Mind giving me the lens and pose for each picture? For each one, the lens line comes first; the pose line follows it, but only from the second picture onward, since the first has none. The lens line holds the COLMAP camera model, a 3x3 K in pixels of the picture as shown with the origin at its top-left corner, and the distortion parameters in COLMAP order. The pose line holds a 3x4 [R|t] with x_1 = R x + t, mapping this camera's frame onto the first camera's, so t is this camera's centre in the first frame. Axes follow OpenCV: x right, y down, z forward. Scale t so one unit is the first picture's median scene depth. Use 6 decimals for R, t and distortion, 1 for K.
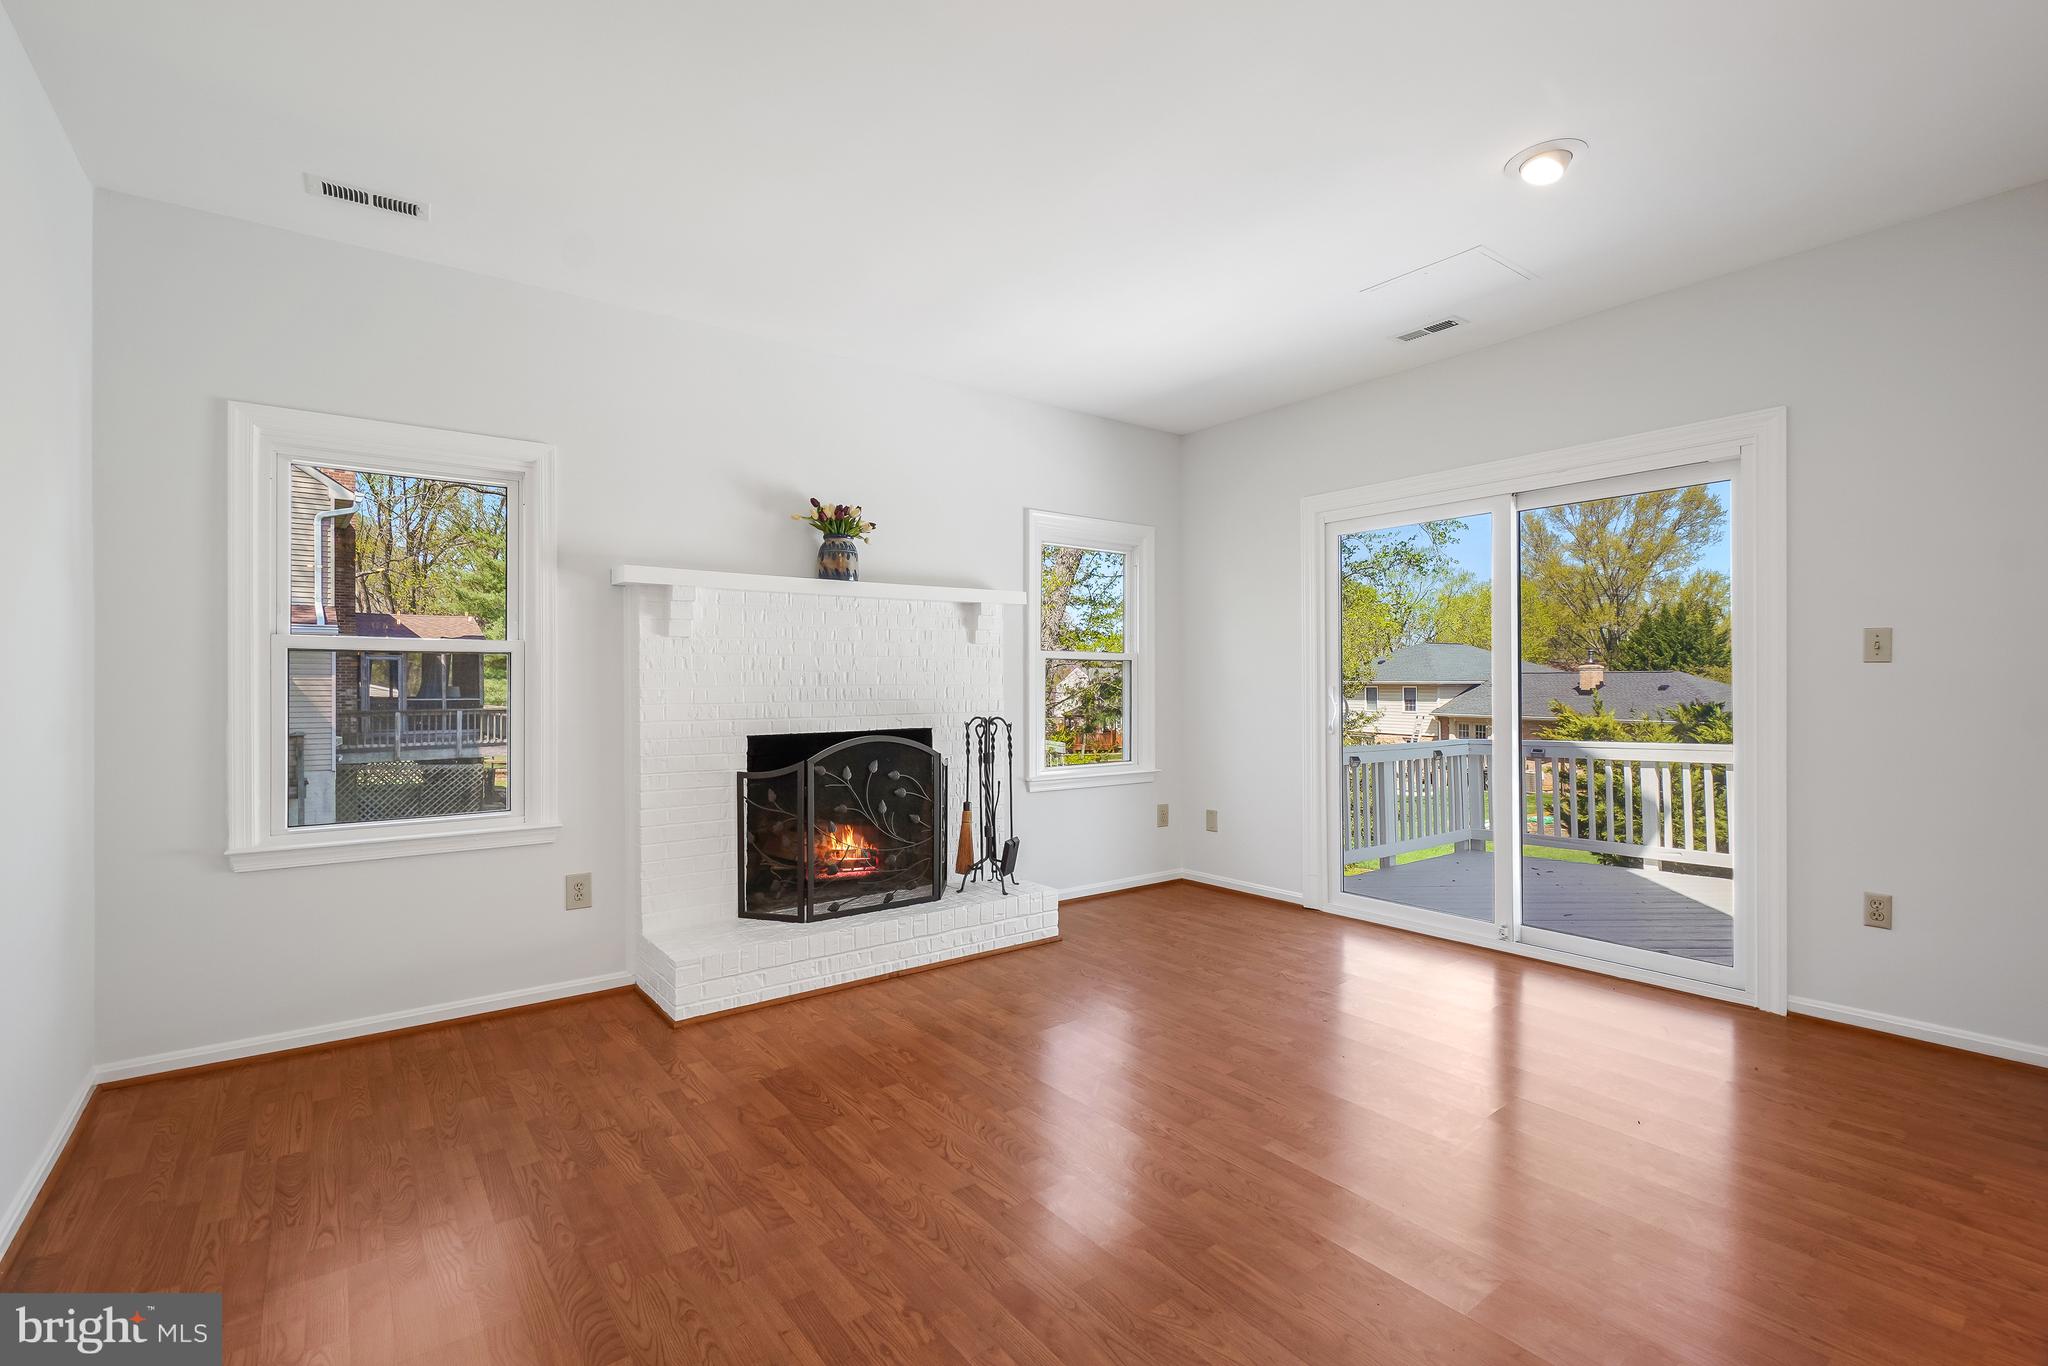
lens RADIAL K [[903.6, 0, 1020.3], [0, 903.6, 689.0], [0, 0, 1]] dist [-0.001140, -0.000723]
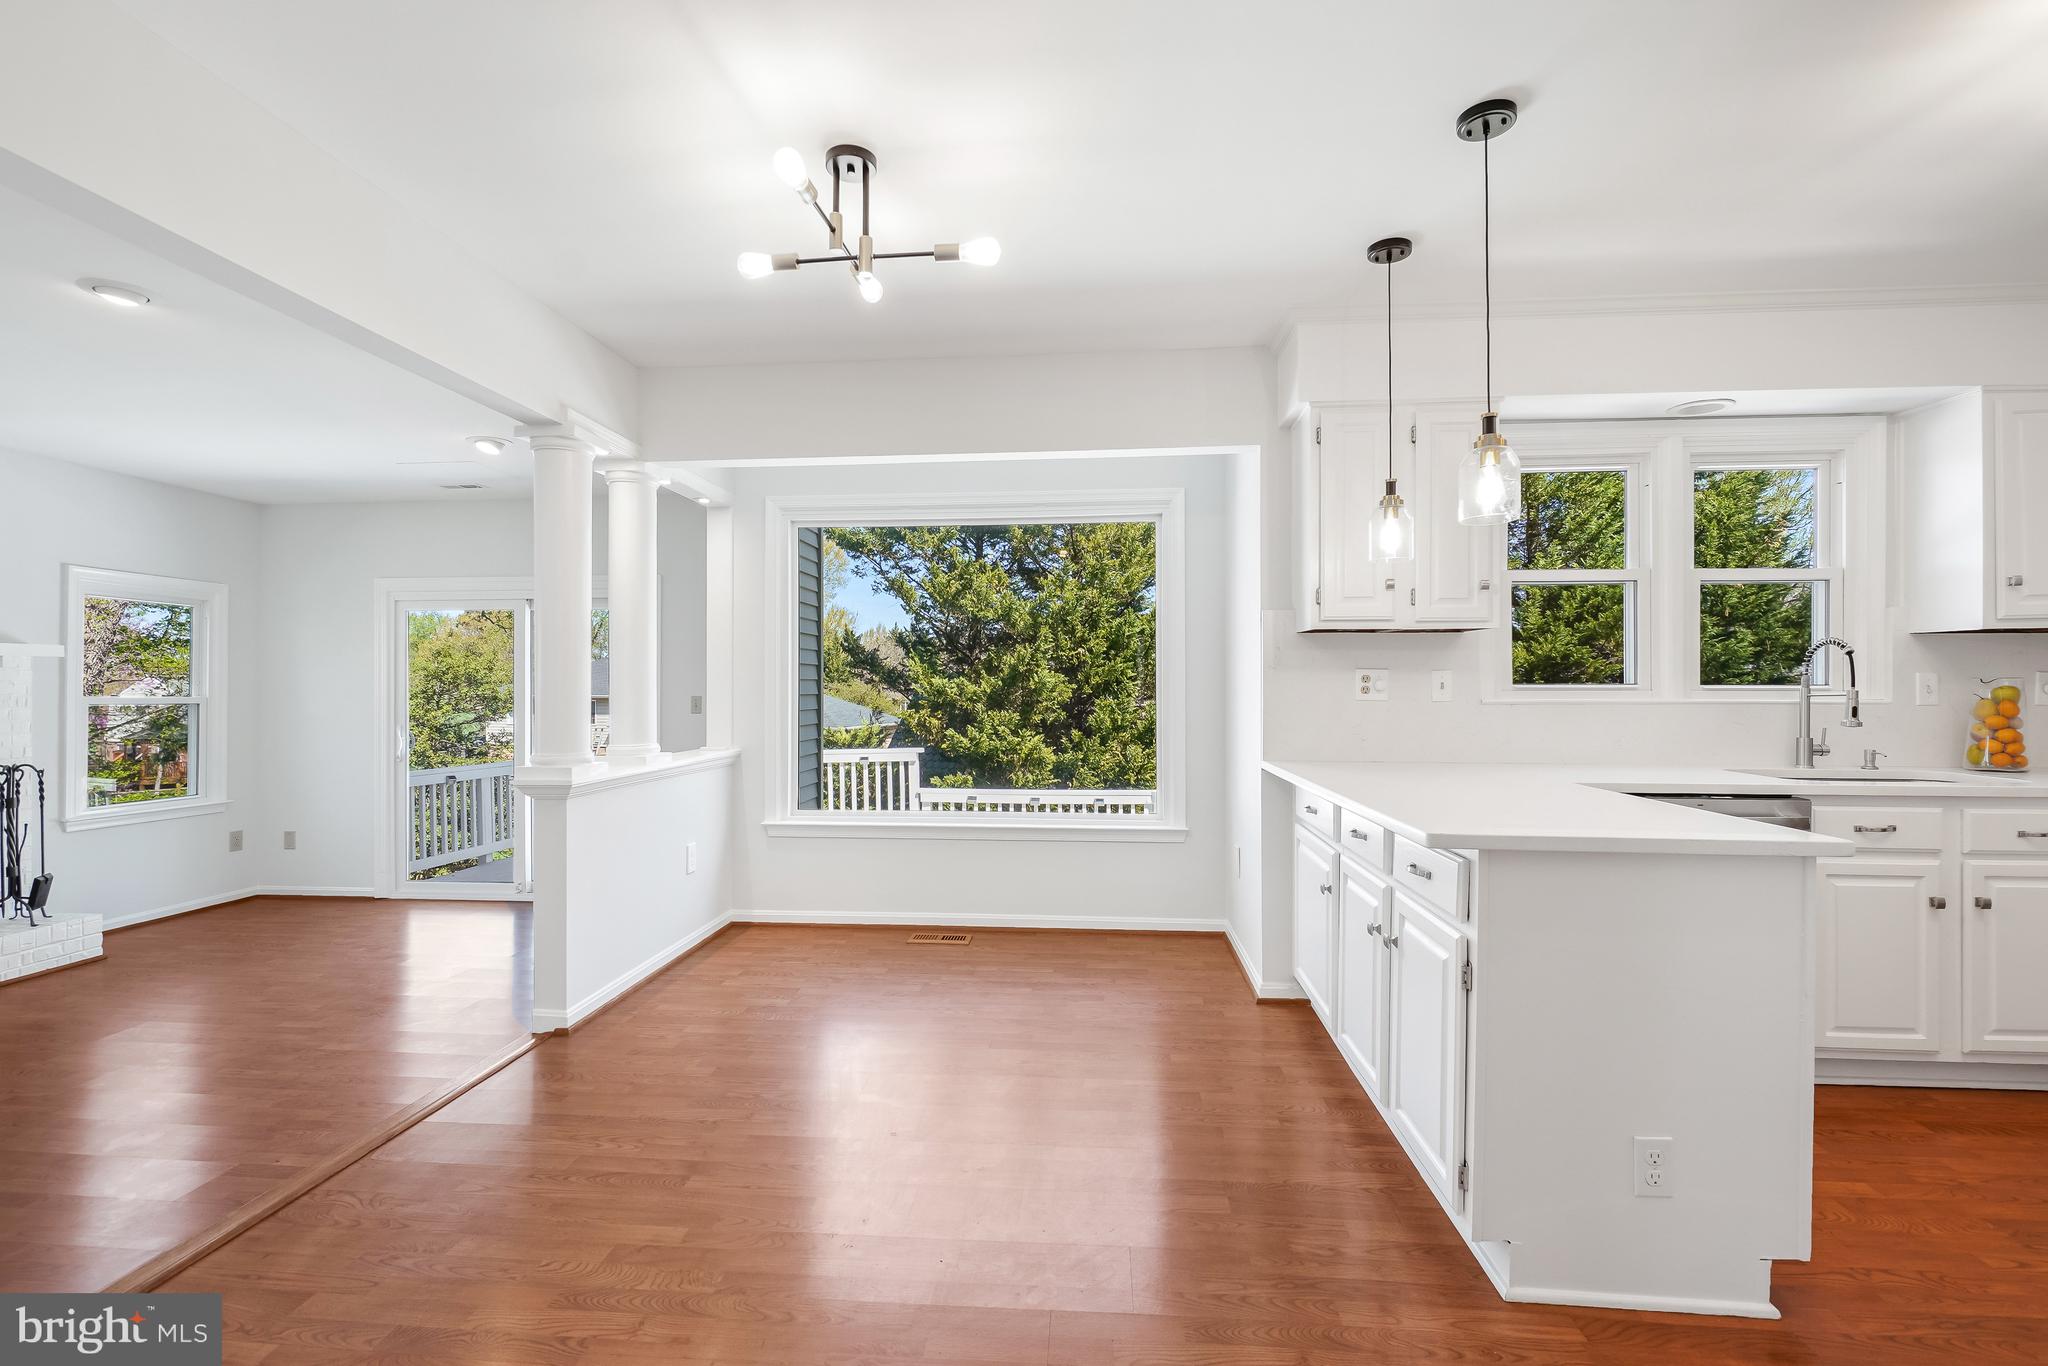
lens RADIAL K [[903.6, 0, 1020.3], [0, 903.6, 689.0], [0, 0, 1]] dist [-0.001140, -0.000723]
pose [[0.675447, 0.006072, 0.737383, -0.015257], [0.000930, 0.999958, -0.009086, -0.044701], [-0.737408, 0.006823, 0.675414, -0.565237]]
